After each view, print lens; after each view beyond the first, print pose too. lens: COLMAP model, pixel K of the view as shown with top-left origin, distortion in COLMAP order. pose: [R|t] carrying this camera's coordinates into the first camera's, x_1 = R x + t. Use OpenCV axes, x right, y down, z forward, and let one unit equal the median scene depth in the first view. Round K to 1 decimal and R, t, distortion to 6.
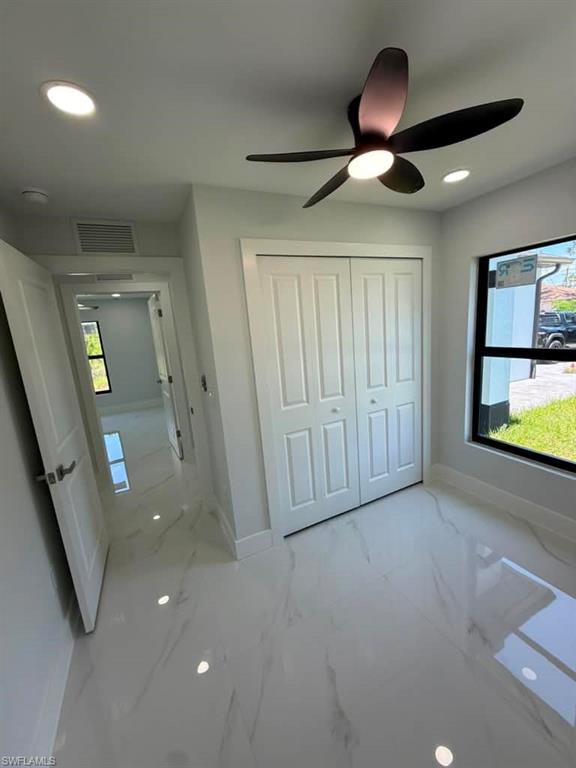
lens RADIAL K [[303.3, 0, 286.9], [0, 303.3, 384.3], [0, 0, 1]] dist [0.003010, -0.000091]
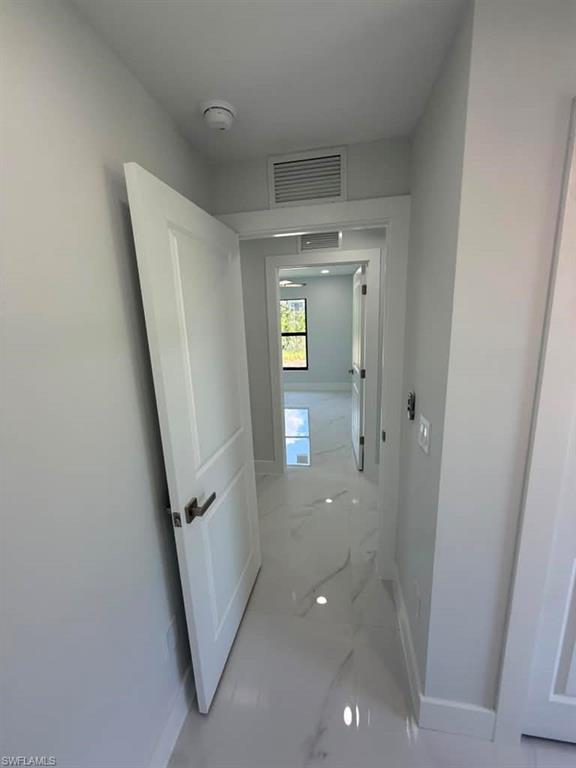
lens RADIAL K [[303.3, 0, 289.8], [0, 303.3, 381.5], [0, 0, 1]] dist [0.003010, -0.000091]
pose [[0.810138, 0.170198, -0.560989, -0.119620], [-0.138667, 0.985407, 0.098710, -0.066461], [0.569603, -0.002178, 0.821917, 0.315623]]
